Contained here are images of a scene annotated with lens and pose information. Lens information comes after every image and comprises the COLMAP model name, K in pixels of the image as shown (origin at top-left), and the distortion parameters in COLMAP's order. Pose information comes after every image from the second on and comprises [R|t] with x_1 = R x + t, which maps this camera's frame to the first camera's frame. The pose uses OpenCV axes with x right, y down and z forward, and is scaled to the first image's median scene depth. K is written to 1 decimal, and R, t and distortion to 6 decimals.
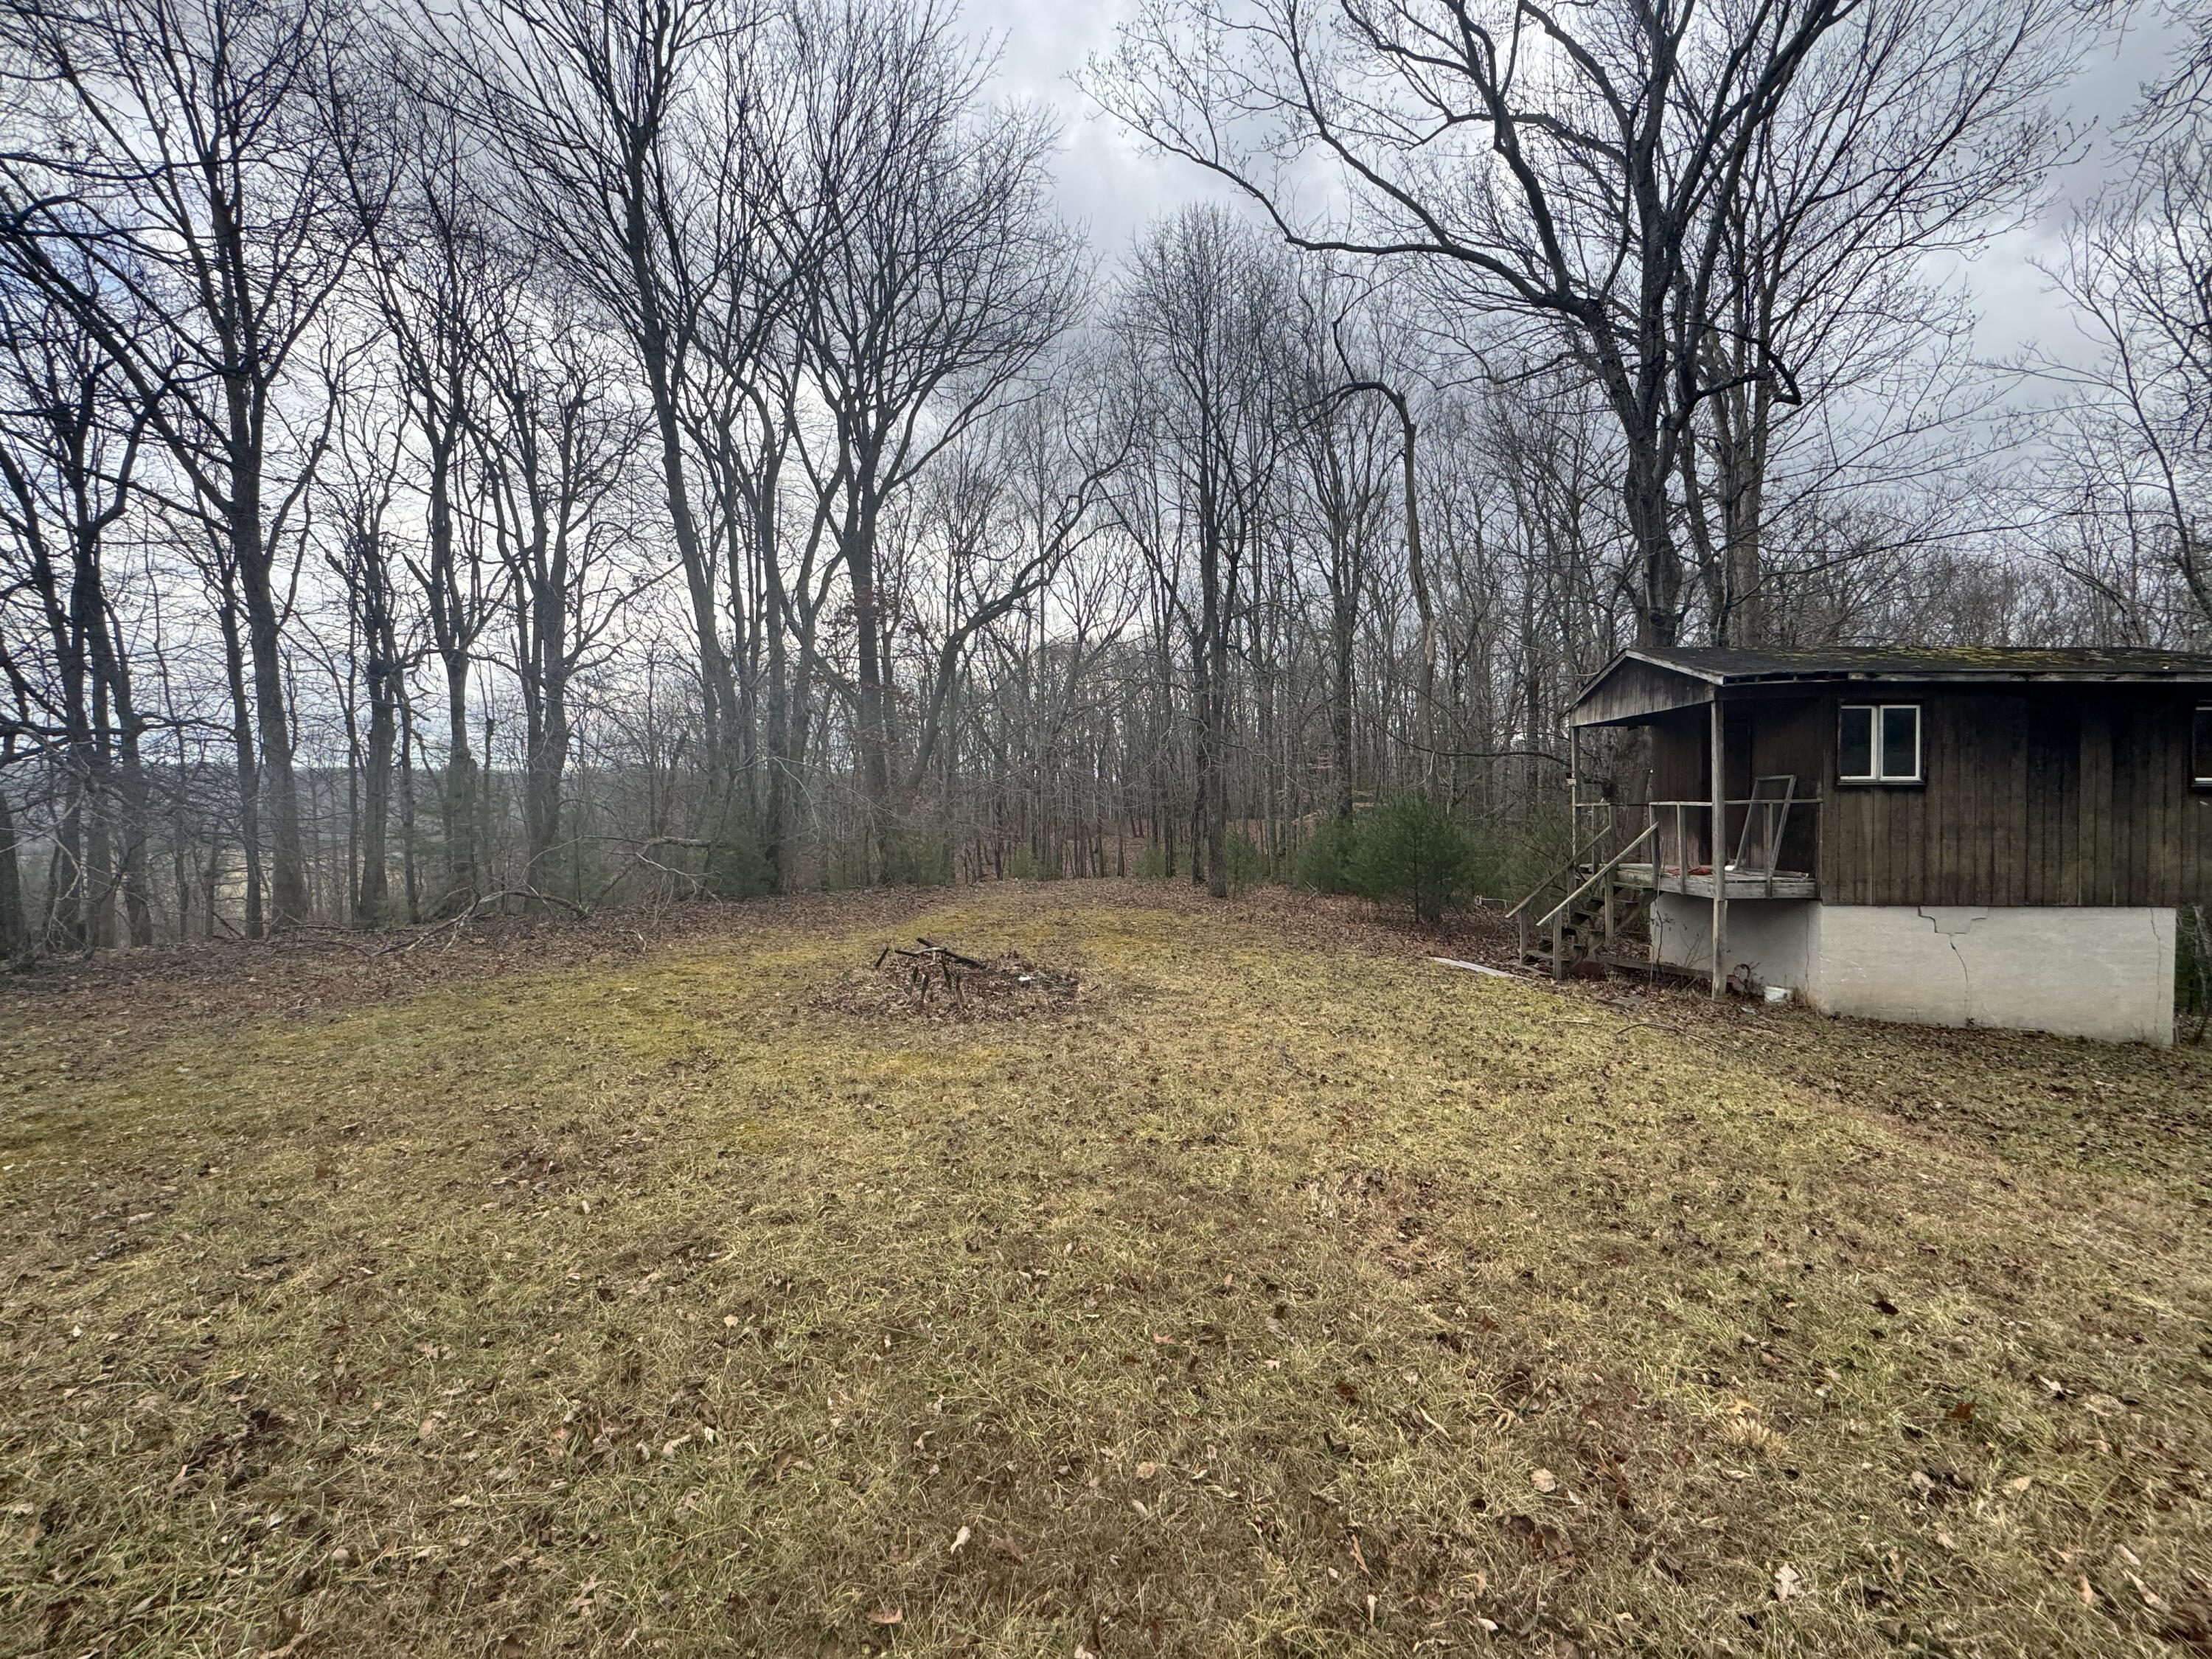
lens RADIAL K [[882.1, 0, 1102.0], [0, 882.1, 826.5], [0, 0, 1]] dist [-0.002015, 0.000585]
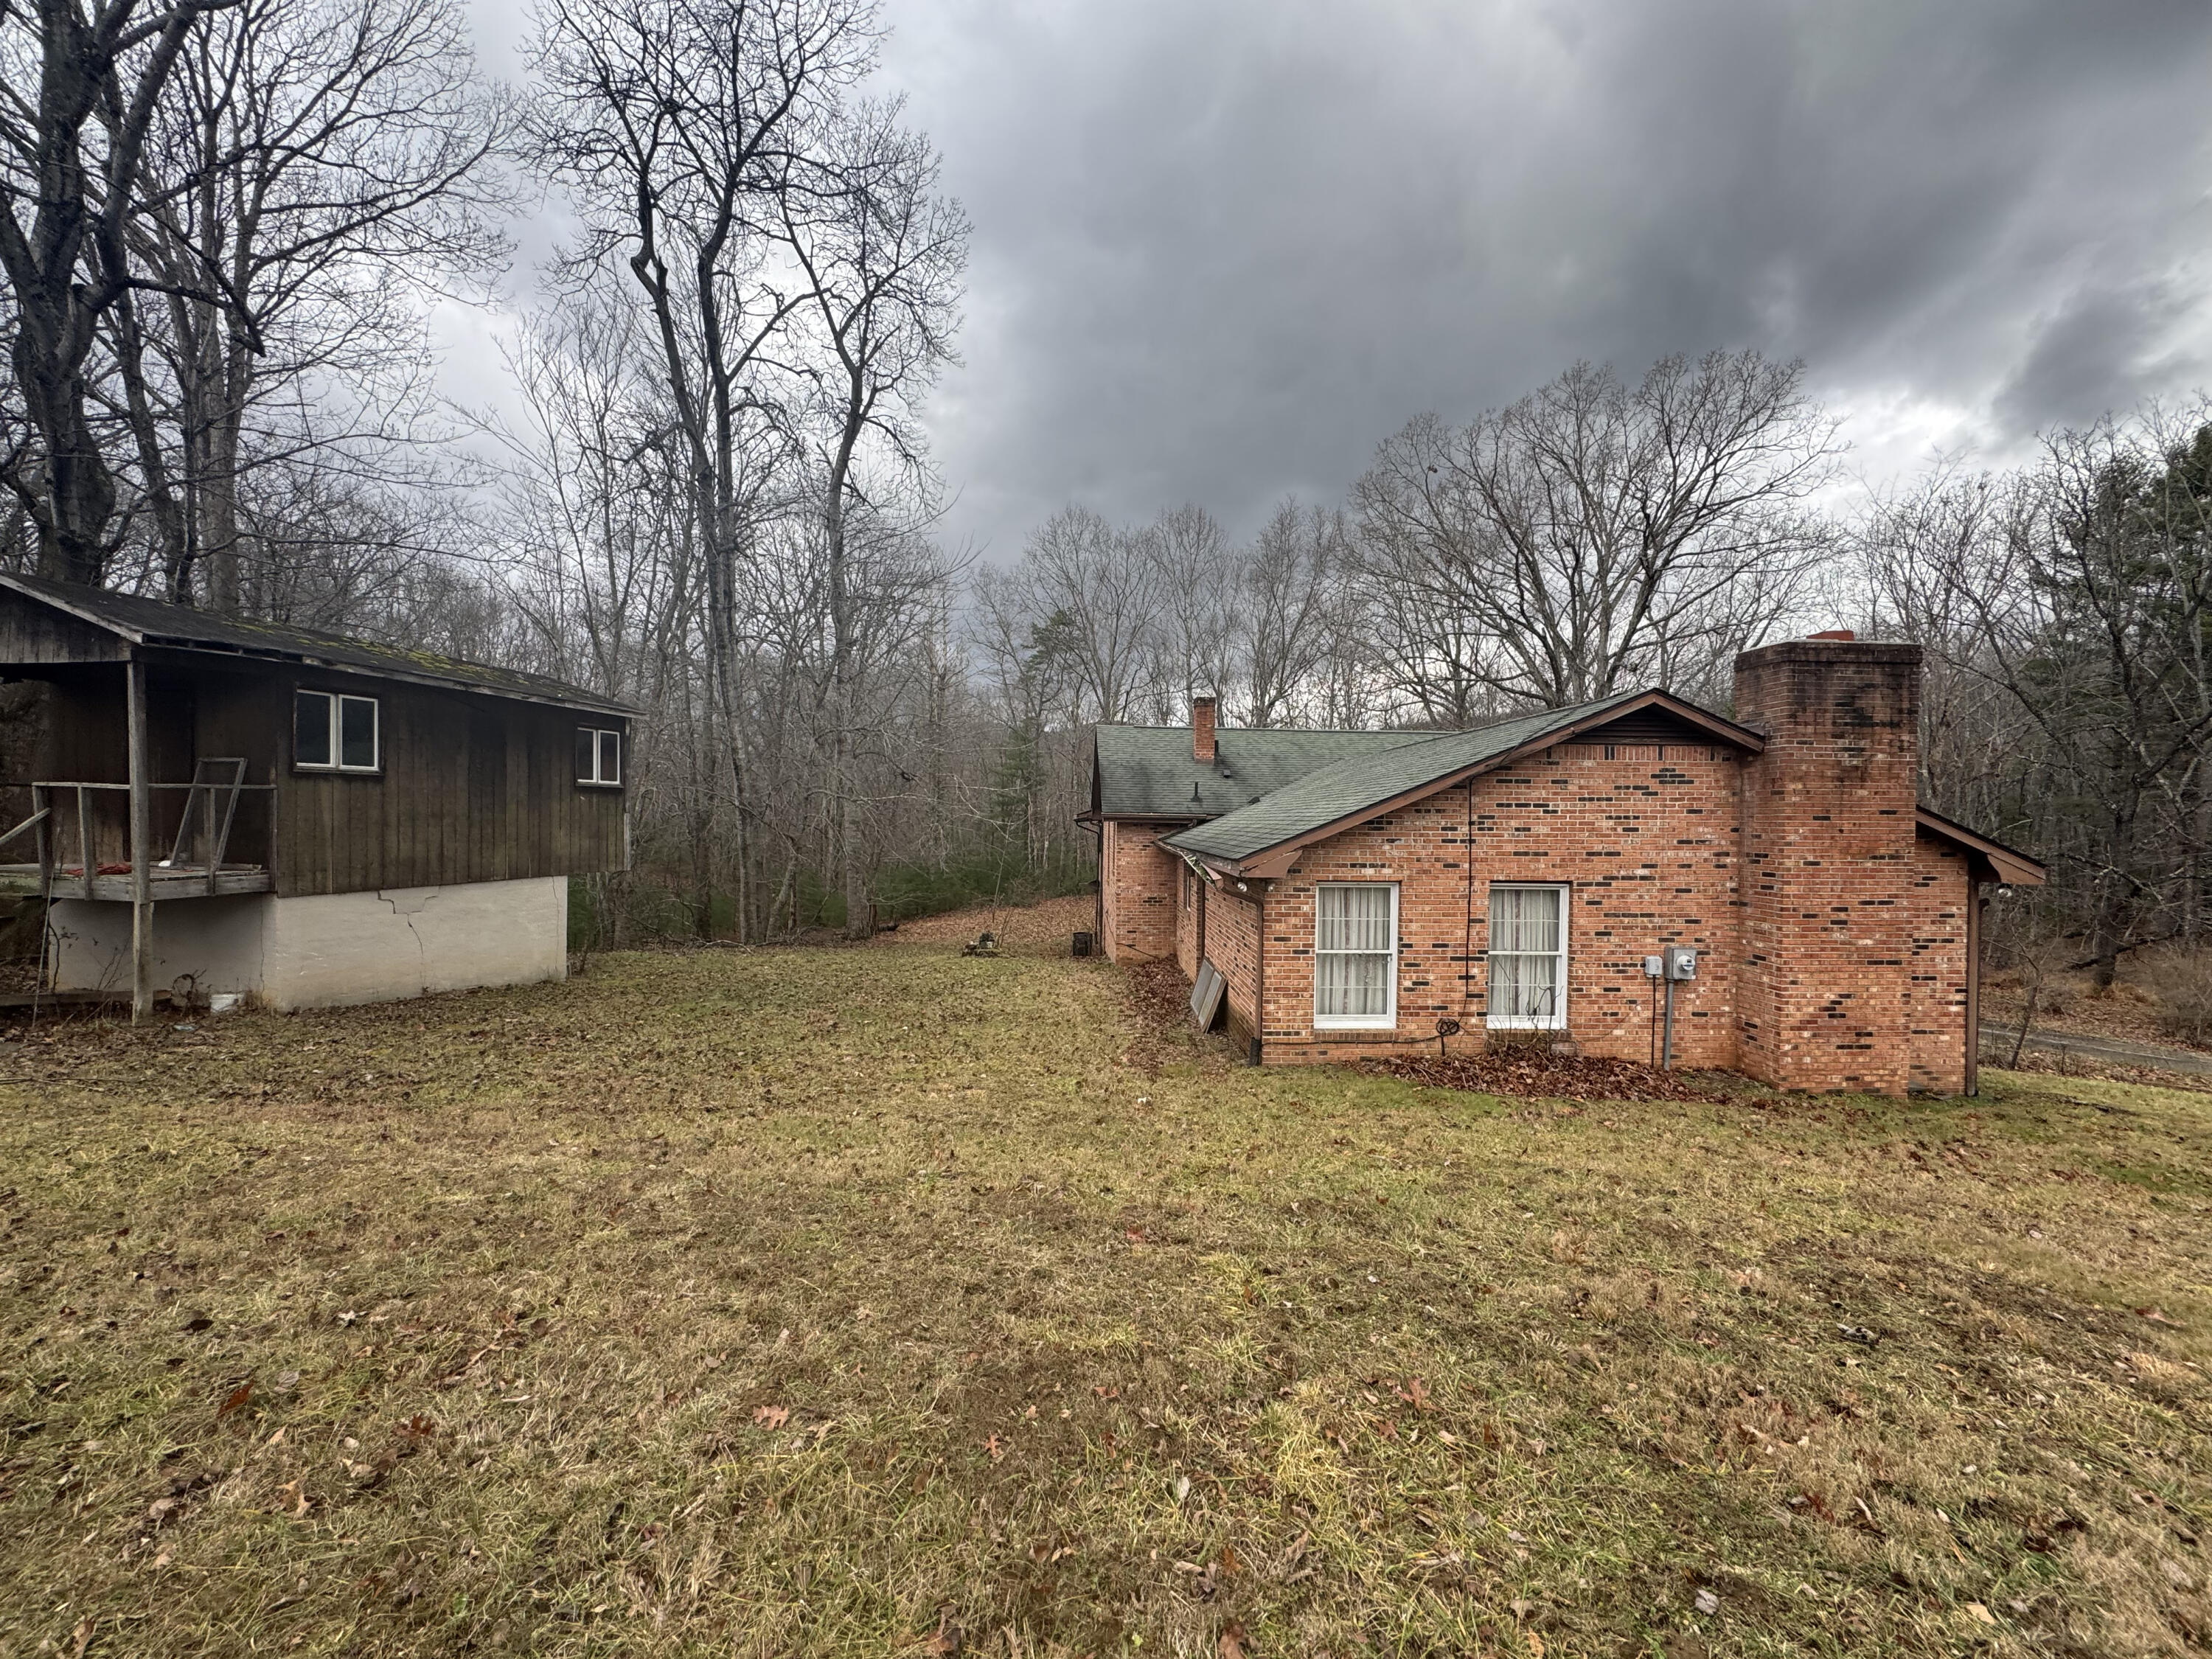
lens RADIAL K [[881.8, 0, 1101.1], [0, 881.8, 825.3], [0, 0, 1]] dist [-0.000232, 0.000536]
pose [[0.167830, -0.010247, 0.985763, 0.035024], [-0.001506, 0.999942, 0.010651, 0.000164], [-0.985815, -0.003272, 0.167805, -0.029510]]
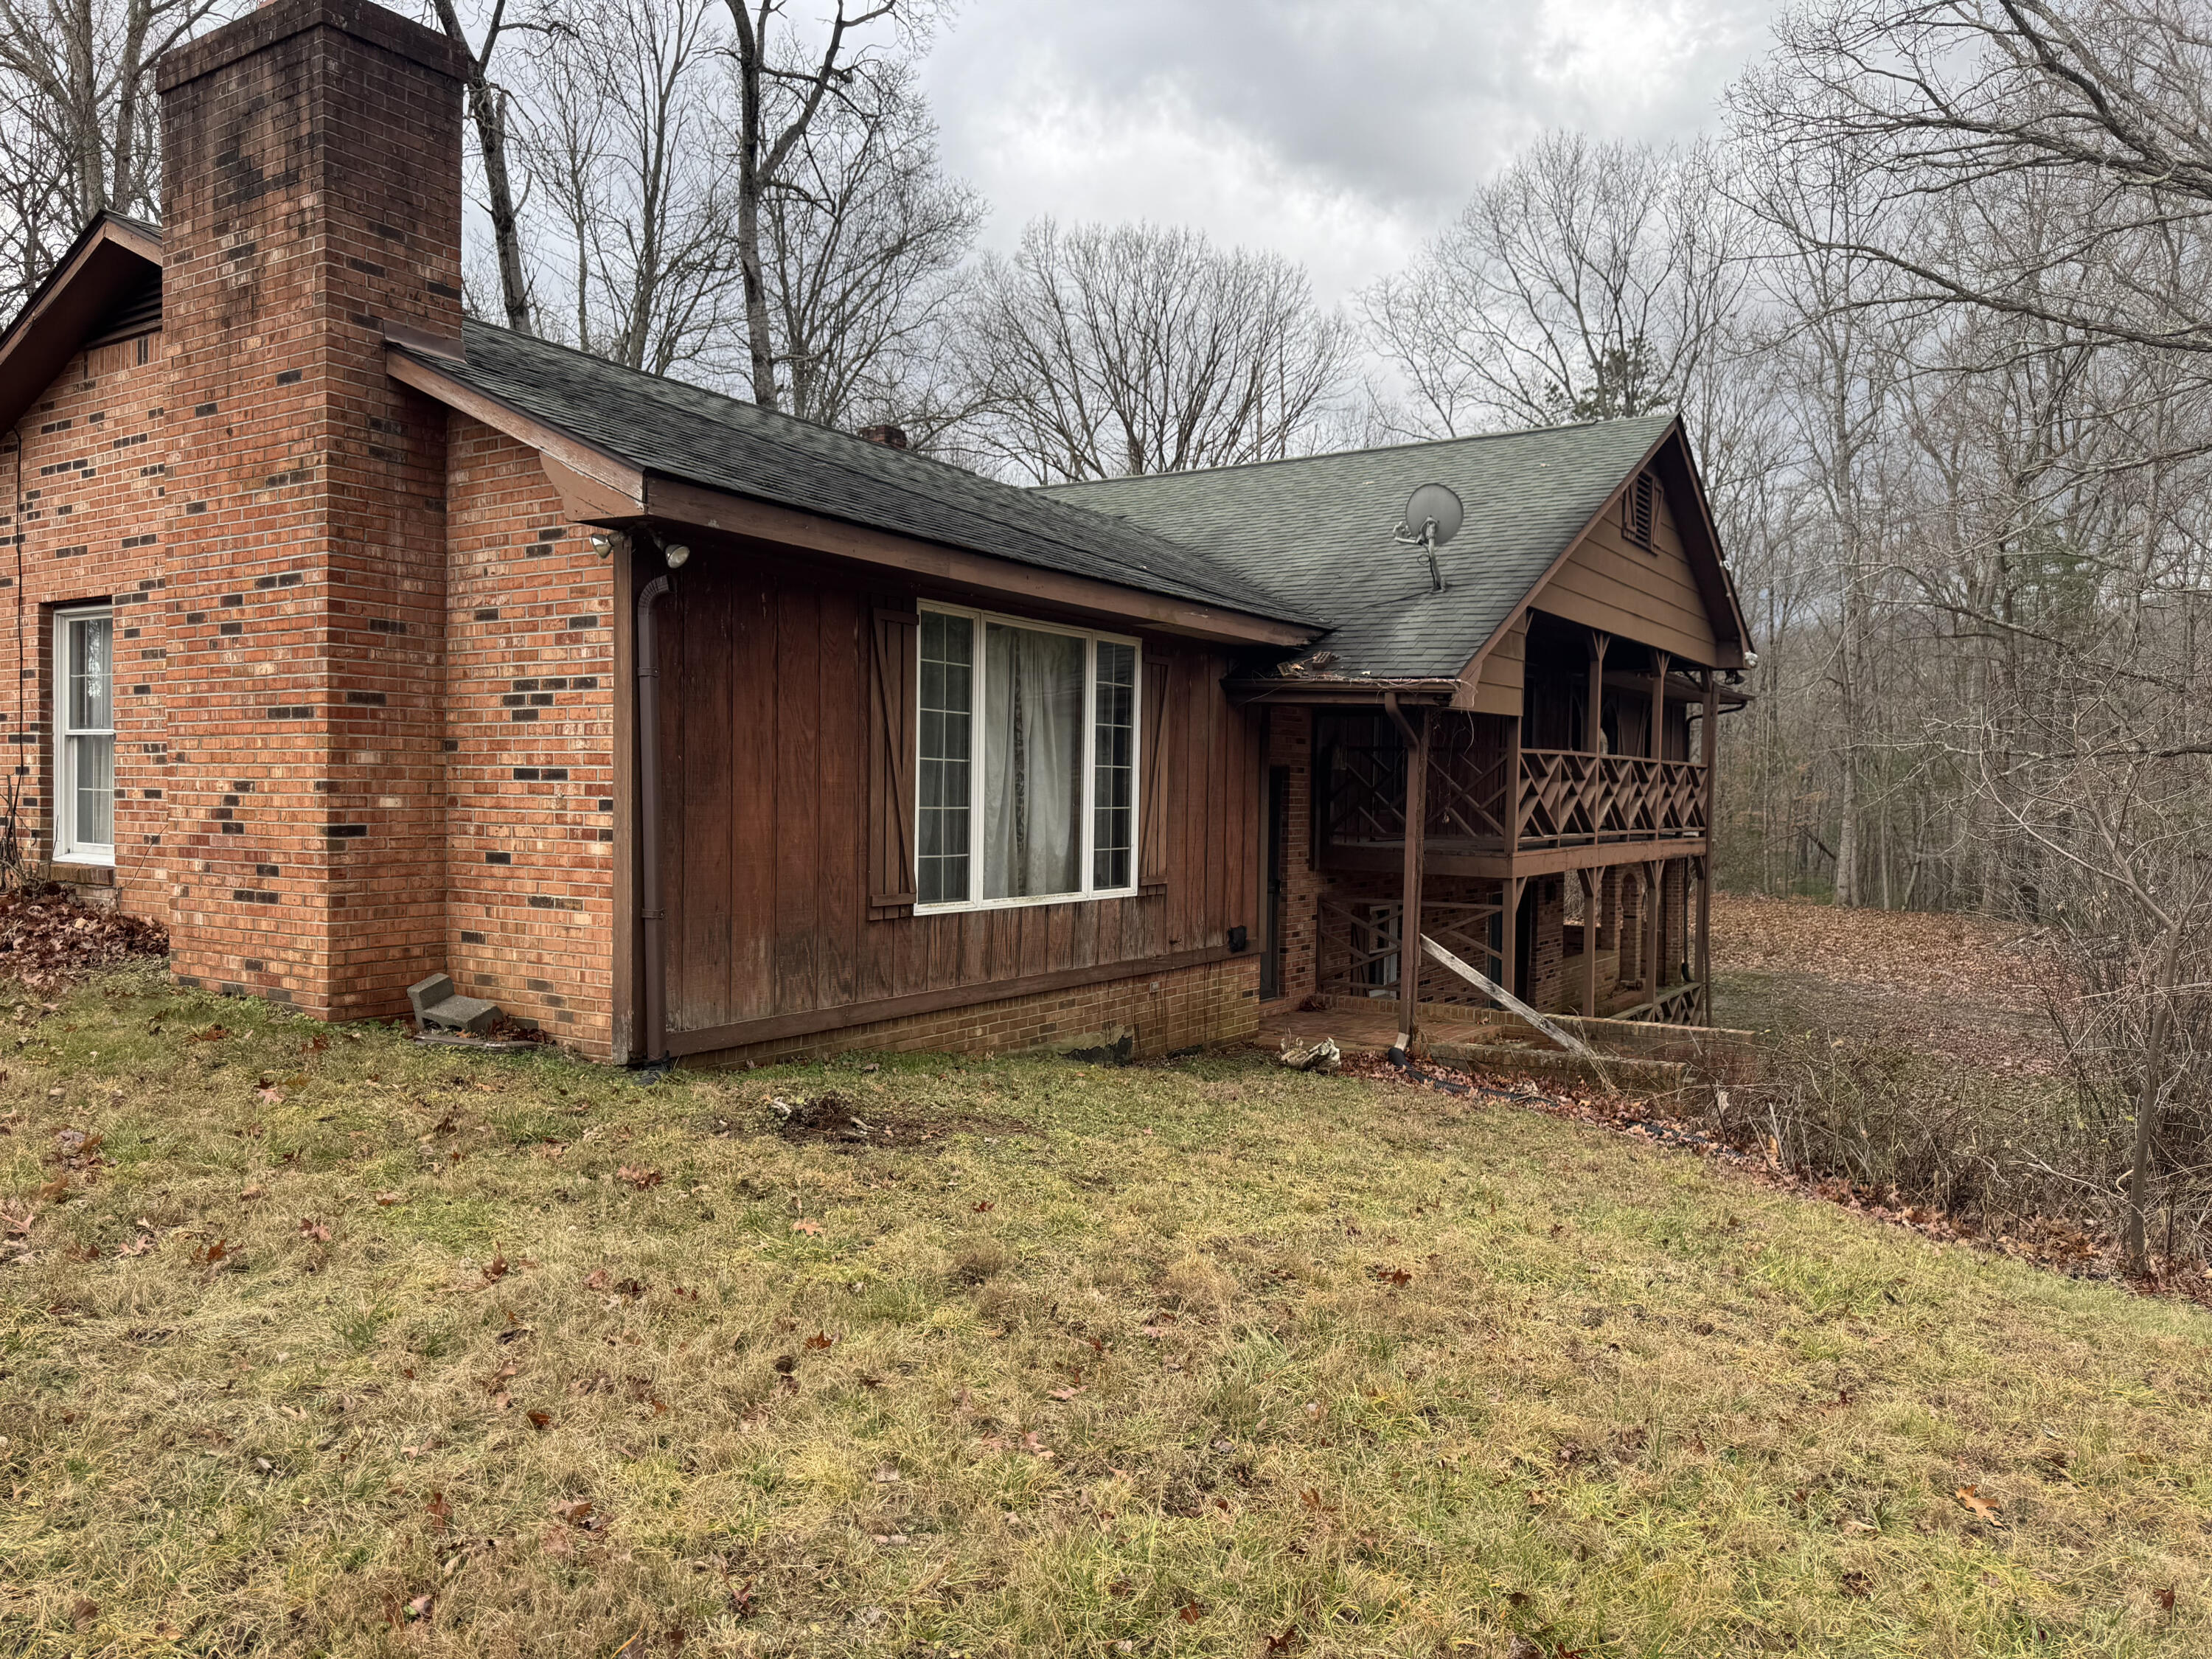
lens RADIAL K [[1578.0, 0, 1100.2], [0, 1578.0, 830.5], [0, 0, 1]] dist [0.039166, -0.045008]
pose [[0.703601, -0.011170, 0.710507, 1.151797], [-0.005193, 0.999769, 0.020860, 0.272437], [-0.710576, -0.018367, 0.703381, -2.112287]]
